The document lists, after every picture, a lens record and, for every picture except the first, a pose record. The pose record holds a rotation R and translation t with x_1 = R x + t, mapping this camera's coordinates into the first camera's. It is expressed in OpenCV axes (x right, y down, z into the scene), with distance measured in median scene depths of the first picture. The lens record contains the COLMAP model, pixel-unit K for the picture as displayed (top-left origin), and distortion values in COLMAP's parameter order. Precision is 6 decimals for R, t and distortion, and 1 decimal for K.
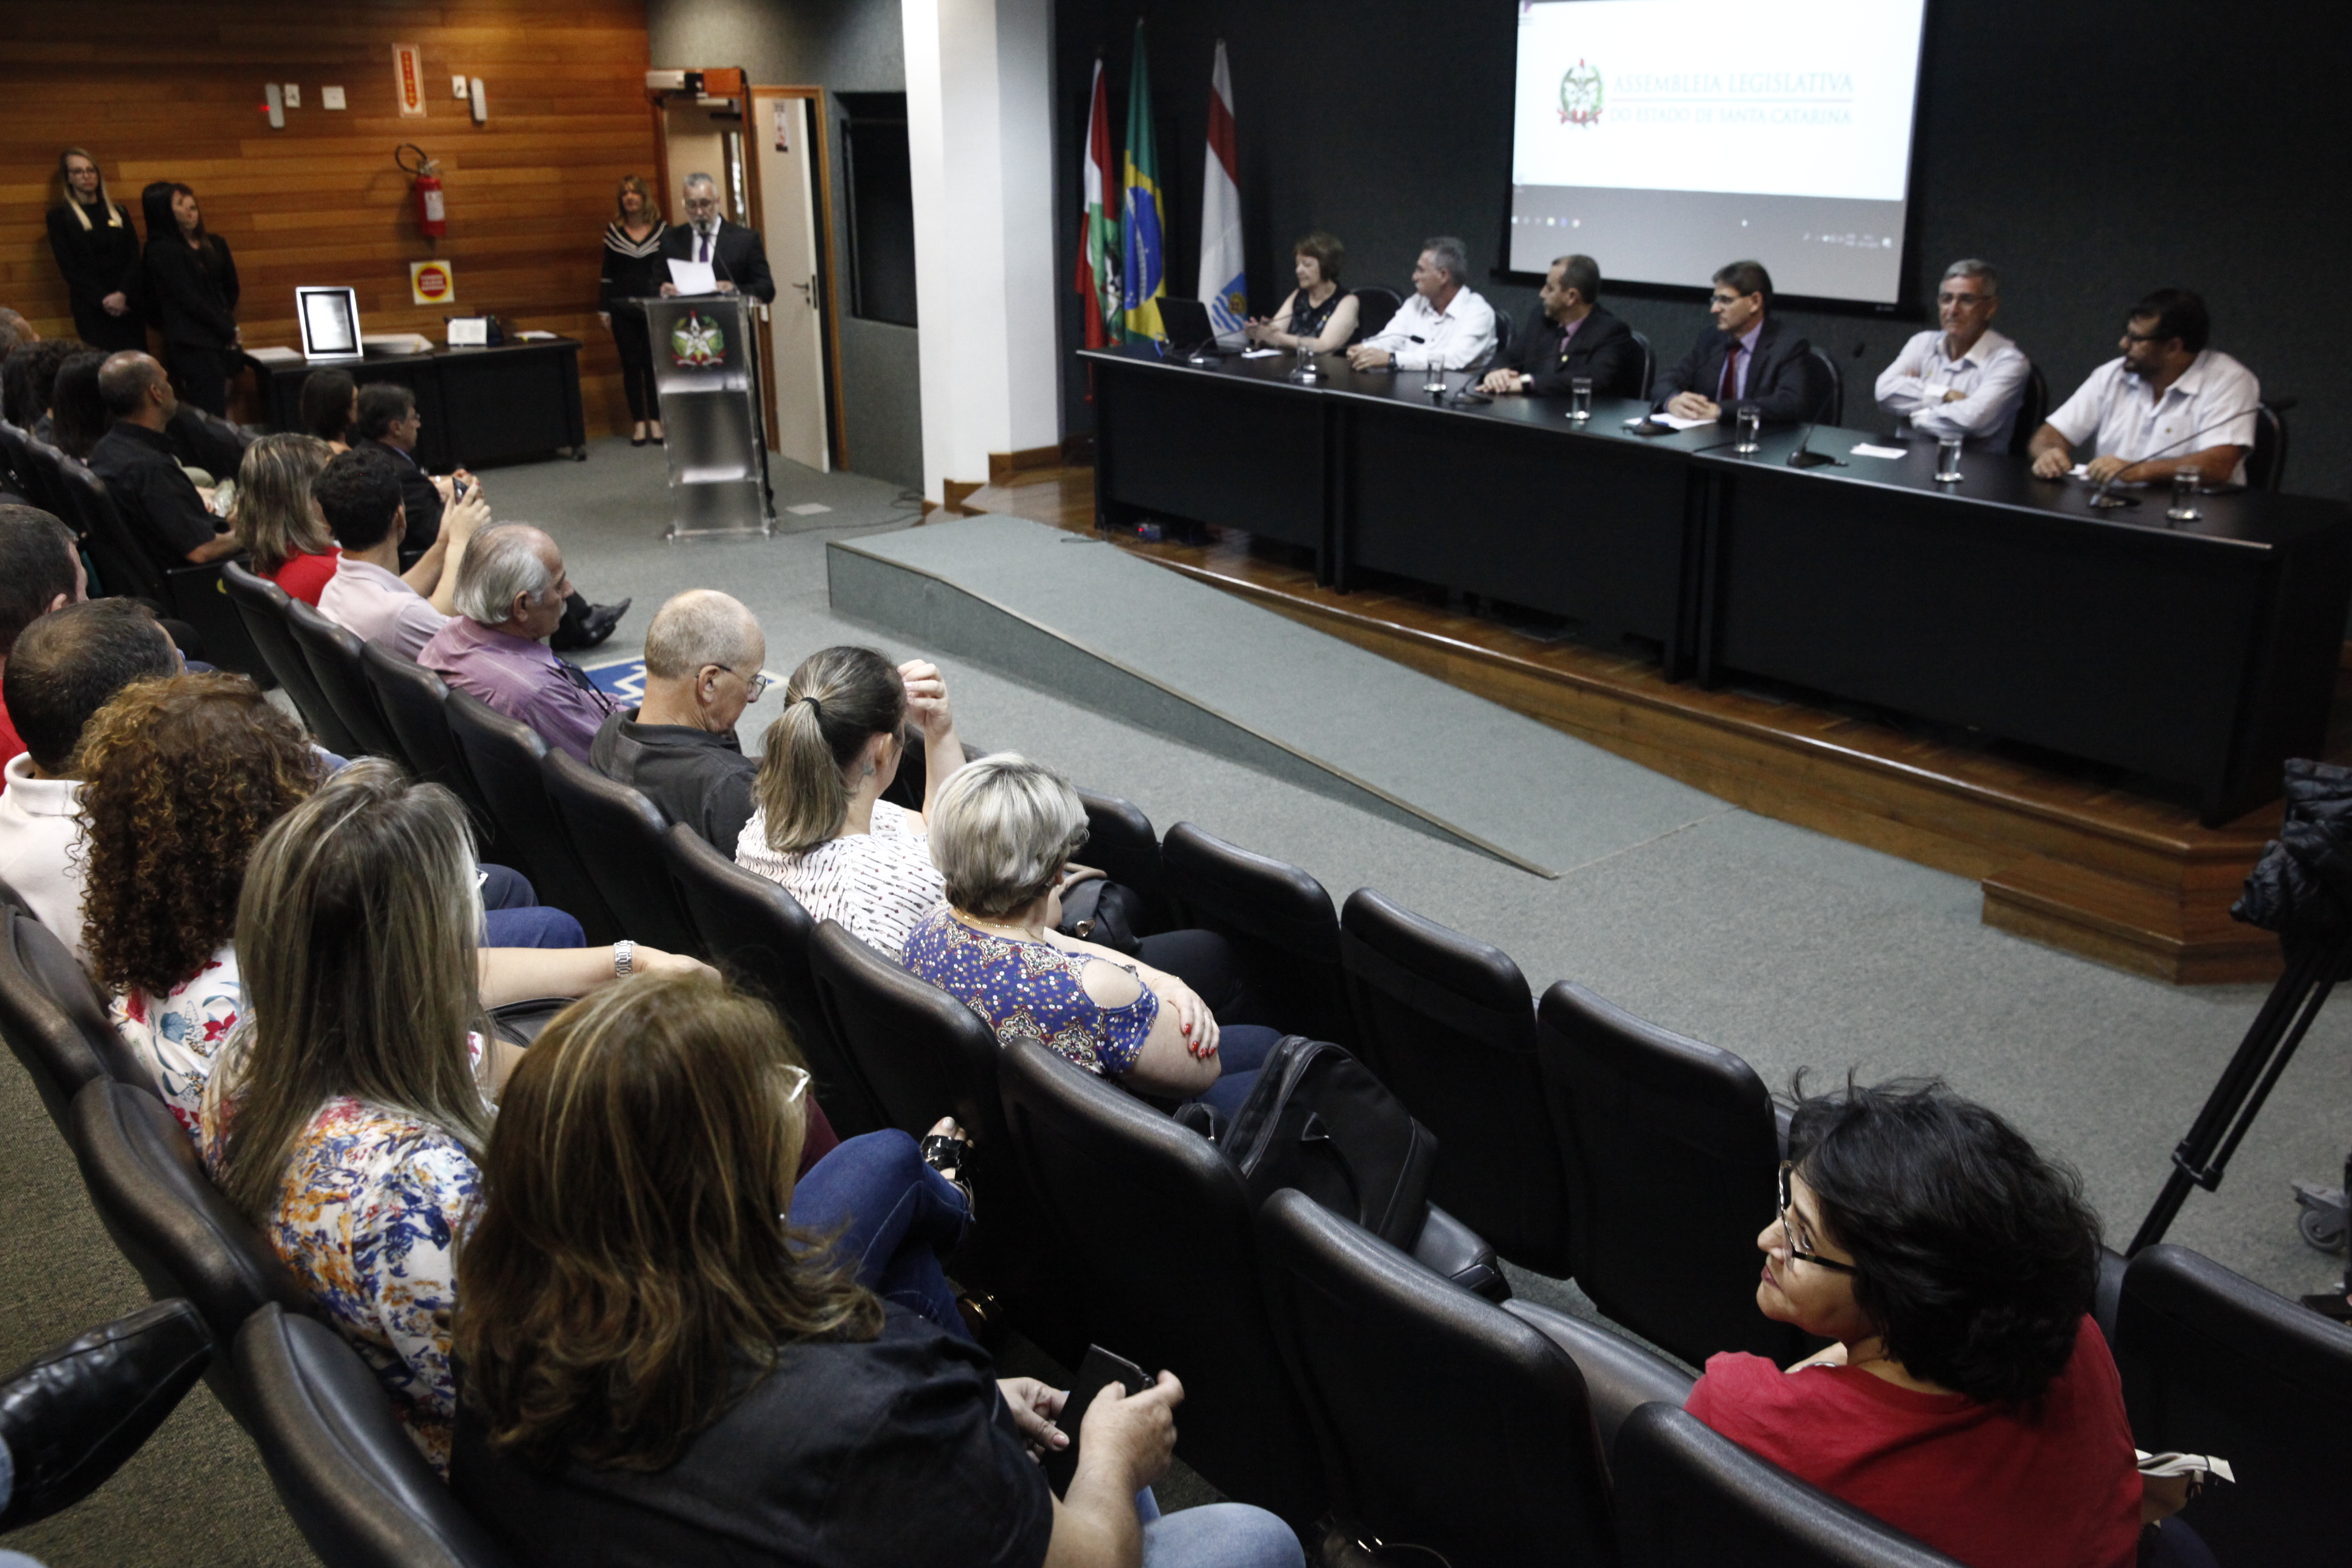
lens RADIAL K [[2030.8, 0, 1167.8], [0, 2030.8, 785.9], [0, 0, 1]] dist [-0.016476, 0.018261]
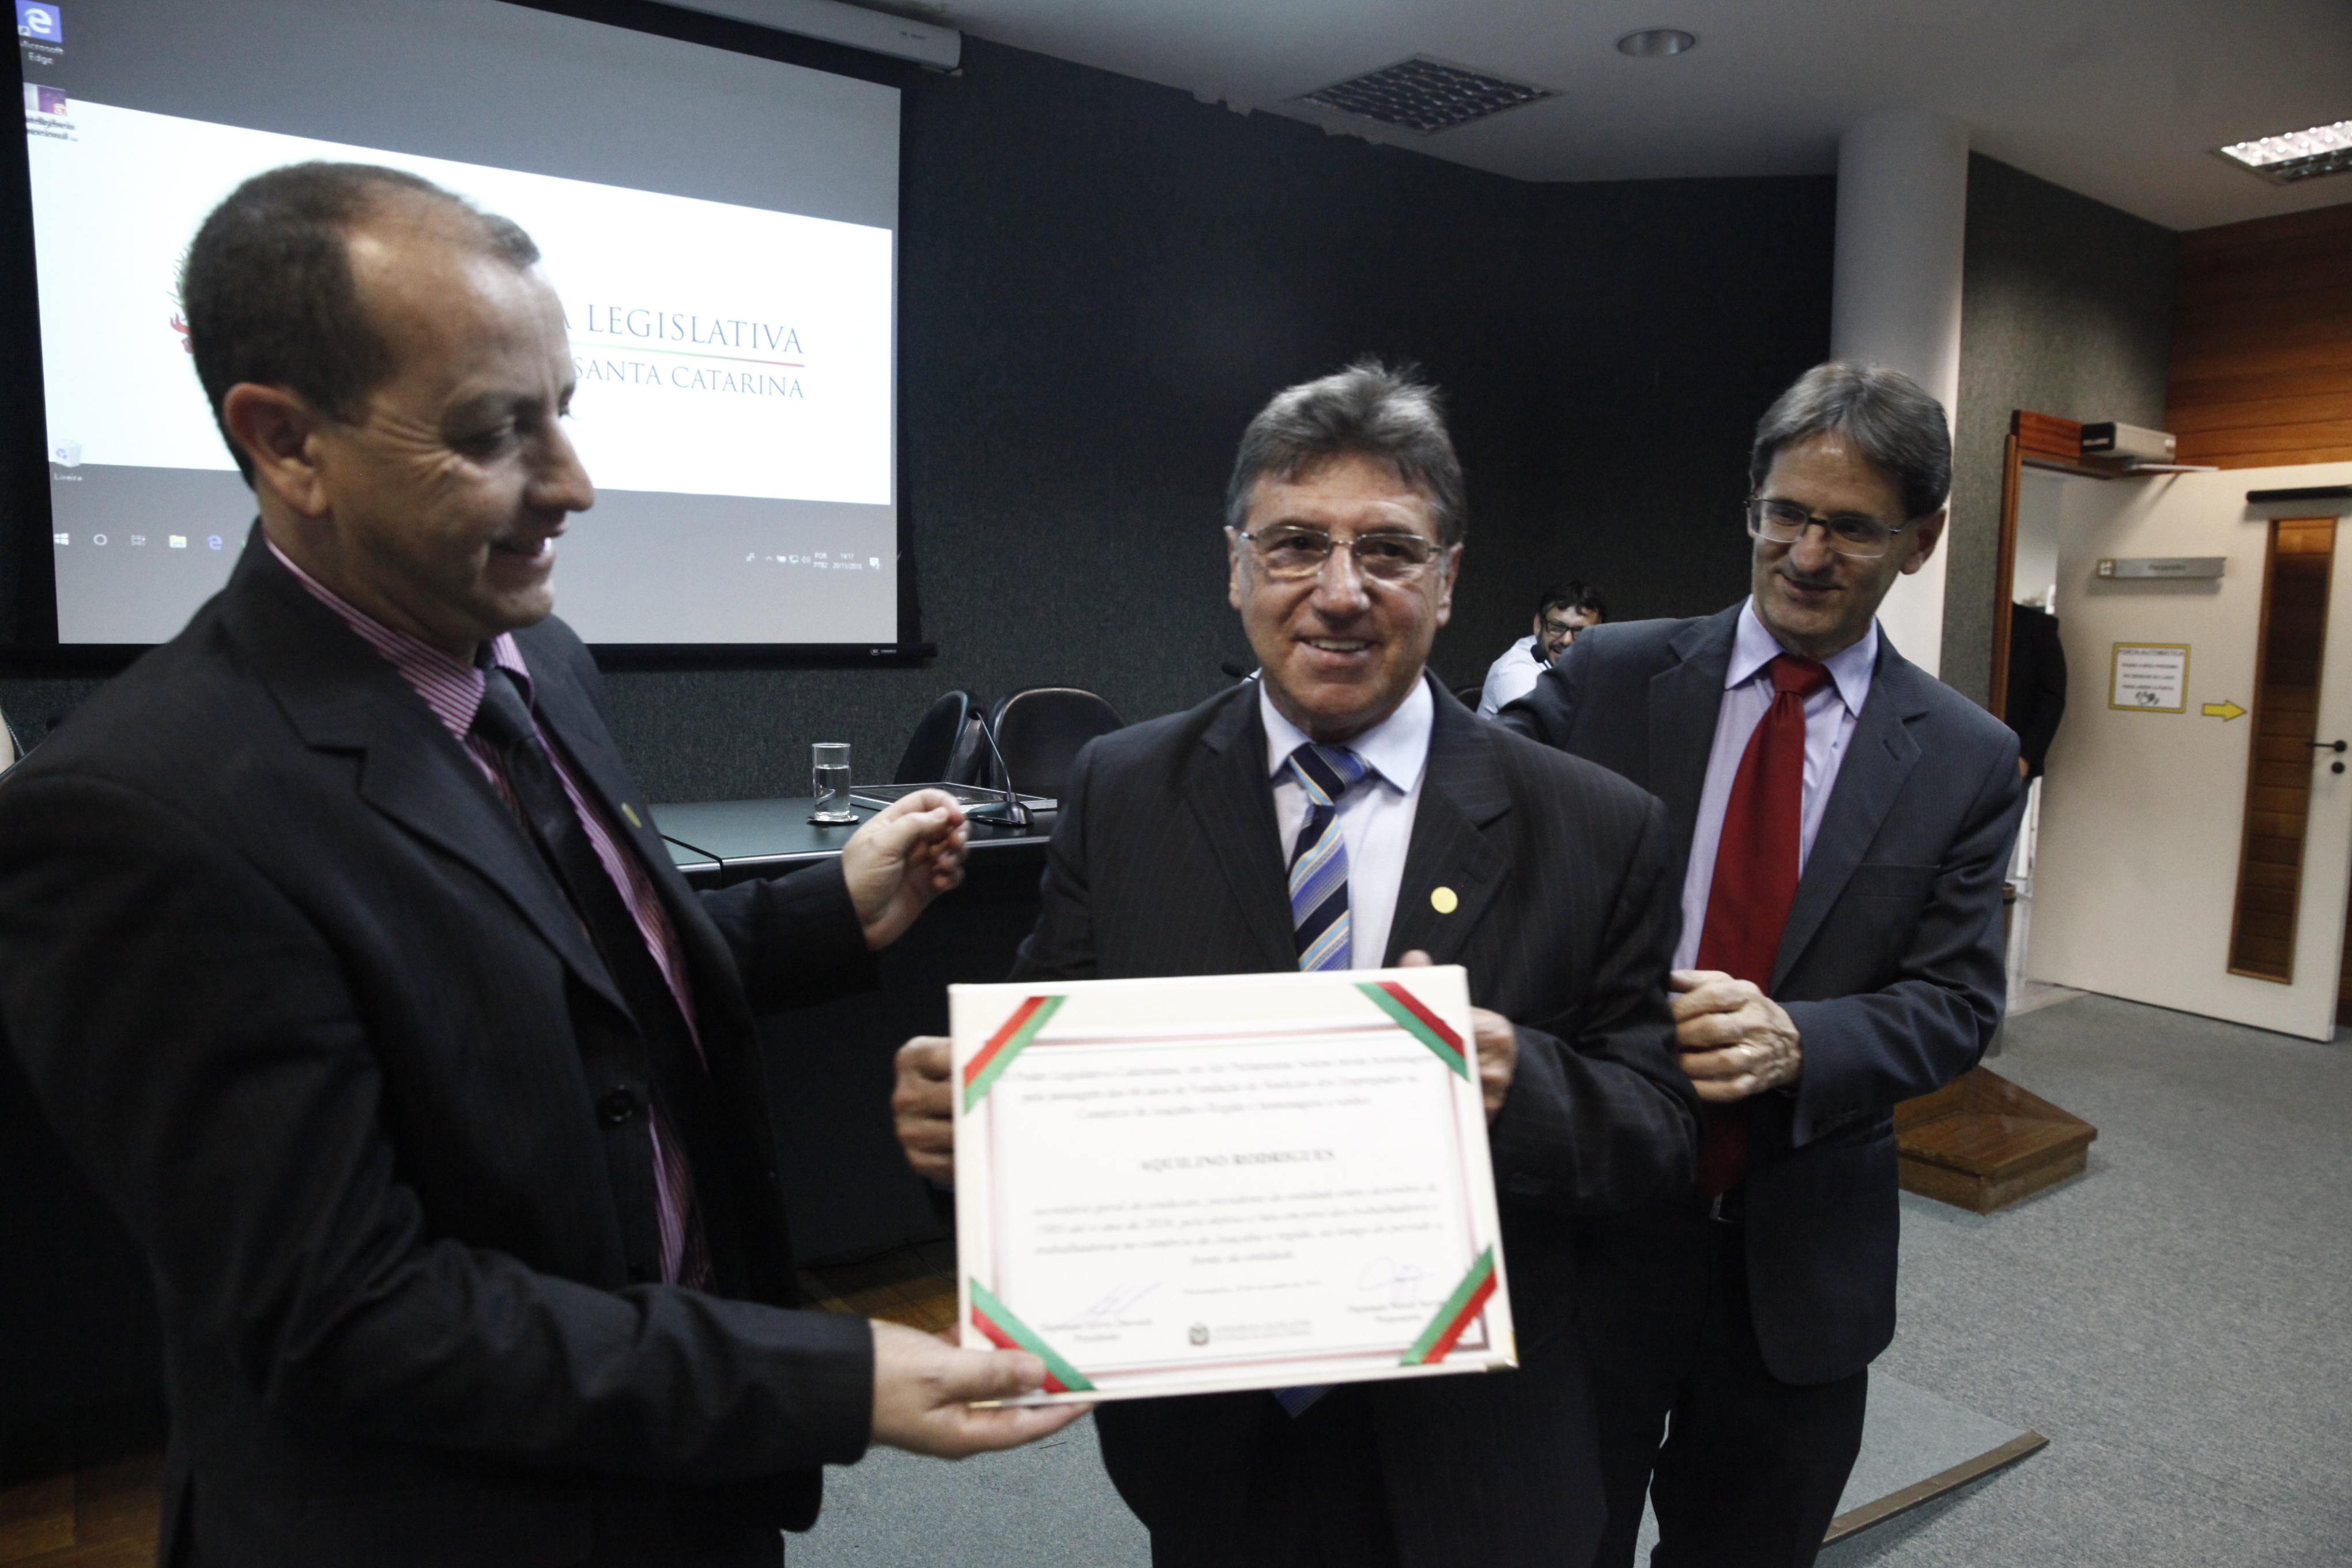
lens RADIAL K [[1615.4, 0, 1192.8], [0, 1615.4, 770.4], [0, 0, 1]] dist [-0.068902, 0.041773]
pose [[0.037082, -0.088186, 0.995414, -0.193394], [0.311304, 0.947552, 0.072349, -0.180361], [-0.949587, 0.307194, 0.062590, 0.776534]]
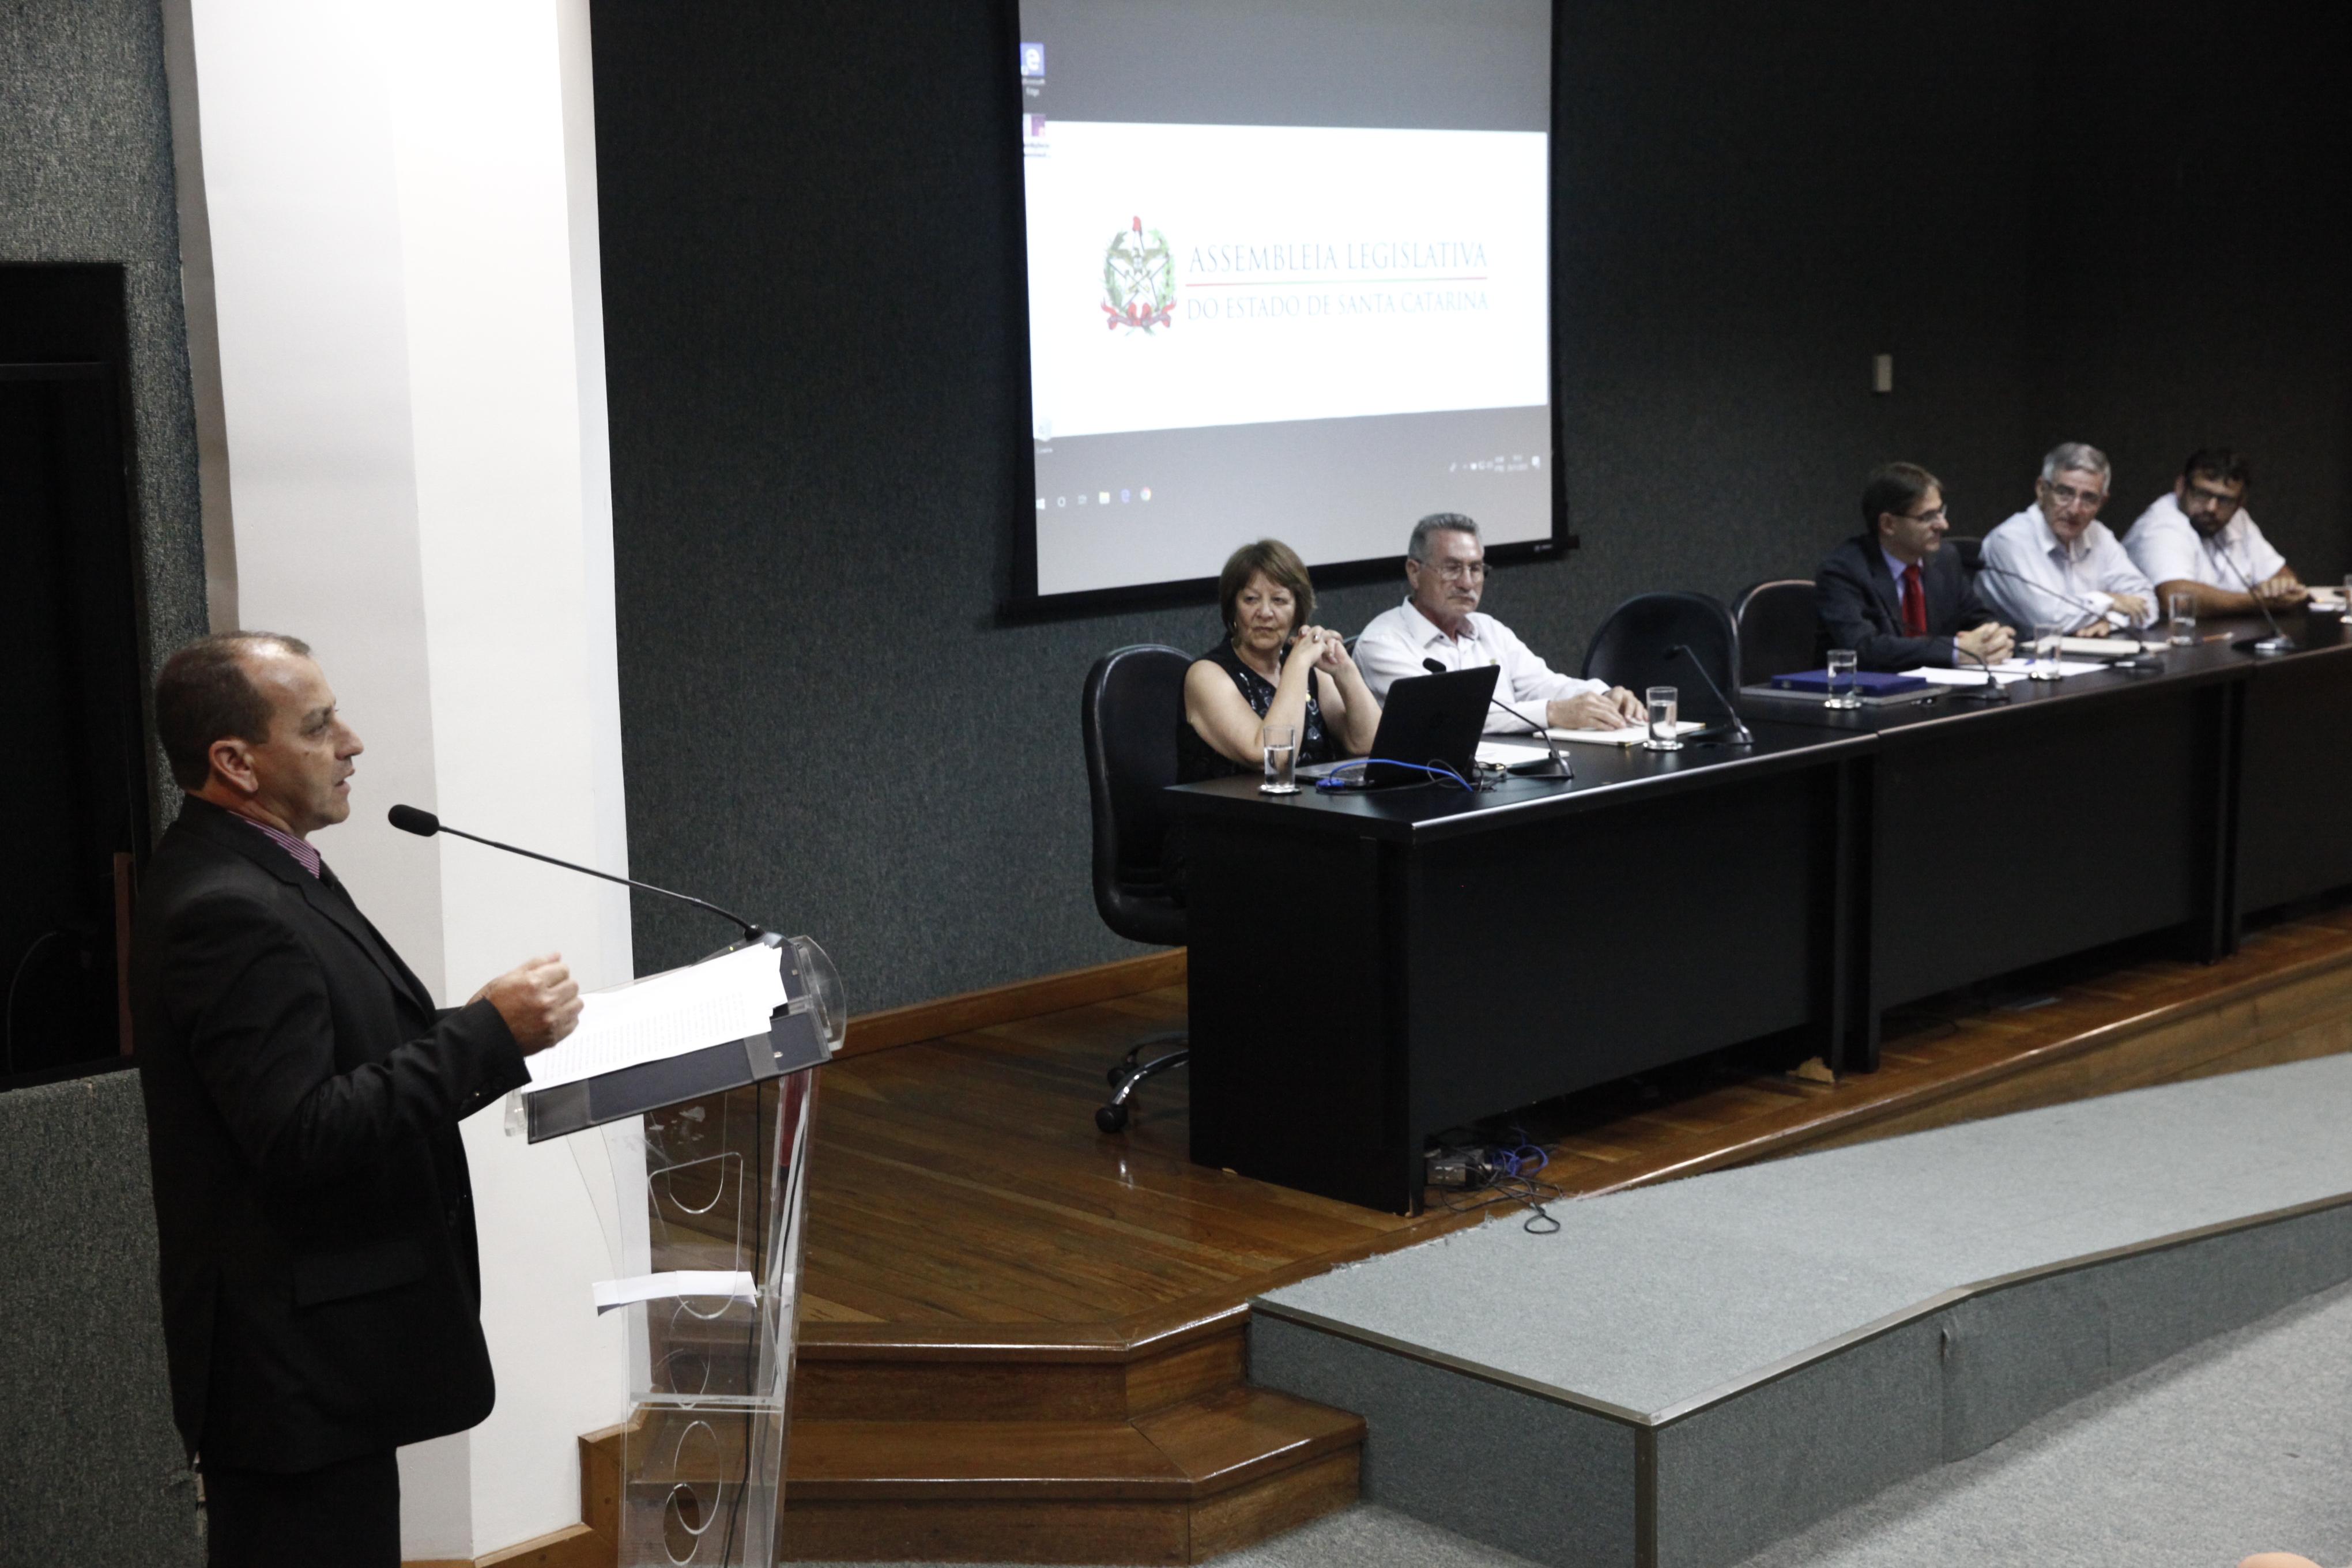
lens RADIAL K [[3236.2, 0, 1192.6], [0, 3236.2, 776.6], [0, 0, 1]] dist [0.103165, 0.000000]
pose [[-0.106561, -0.135464, 0.985035, -0.721172], [0.350595, 0.921929, 0.164713, -0.354595], [-0.930445, 0.362901, -0.050748, 1.076804]]
